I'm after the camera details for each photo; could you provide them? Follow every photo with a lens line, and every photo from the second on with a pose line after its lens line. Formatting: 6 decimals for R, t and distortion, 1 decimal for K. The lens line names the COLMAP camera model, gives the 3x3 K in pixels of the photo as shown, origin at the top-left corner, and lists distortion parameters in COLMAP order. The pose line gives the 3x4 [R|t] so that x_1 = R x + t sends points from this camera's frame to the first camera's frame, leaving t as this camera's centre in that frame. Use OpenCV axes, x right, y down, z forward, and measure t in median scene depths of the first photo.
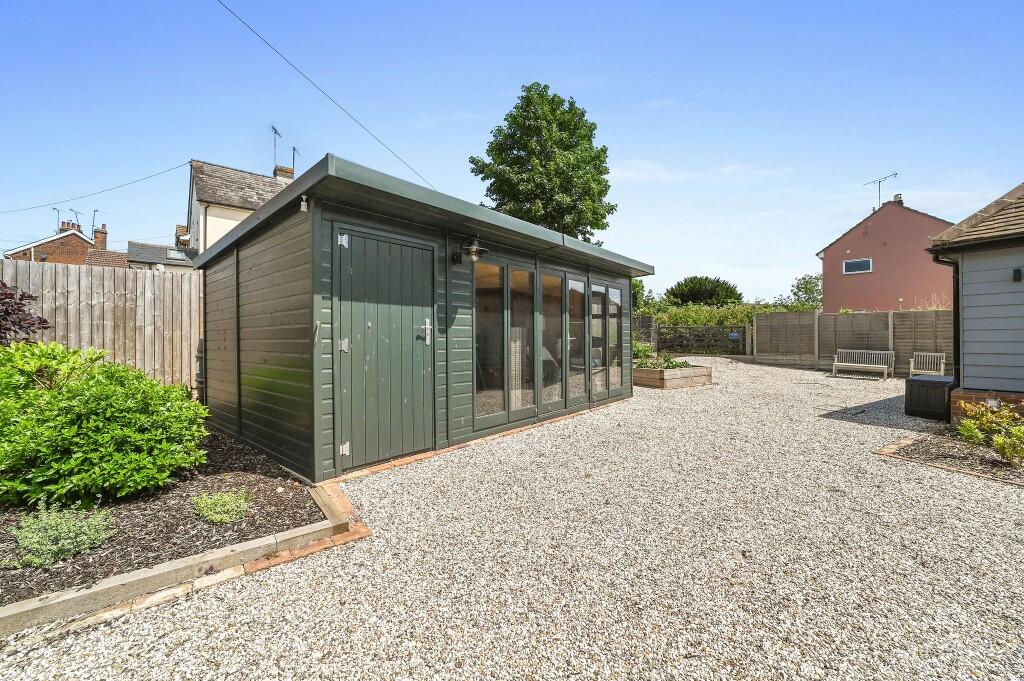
lens RADIAL K [[400.1, 0, 507.7], [0, 400.1, 338.0], [0, 0, 1]] dist [-0.006689, 0.000212]
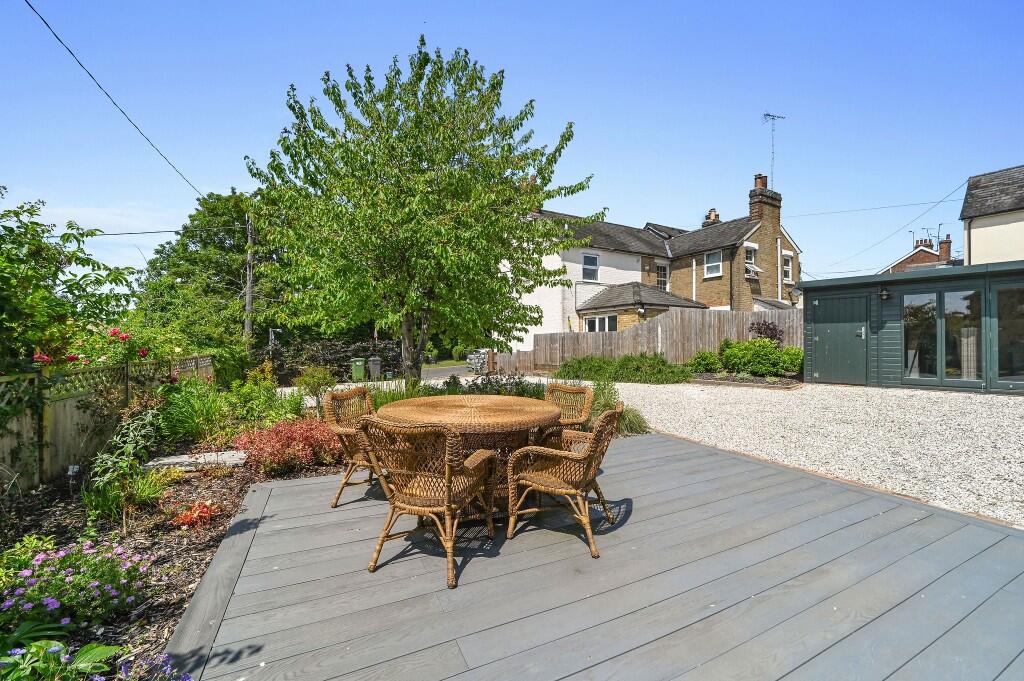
lens RADIAL K [[400.1, 0, 507.7], [0, 400.1, 338.0], [0, 0, 1]] dist [-0.006689, 0.000212]
pose [[-0.134645, -0.005641, -0.990878, 0.517562], [0.008040, 0.999945, -0.006785, 0.002105], [0.990861, -0.008880, -0.134592, -0.155177]]
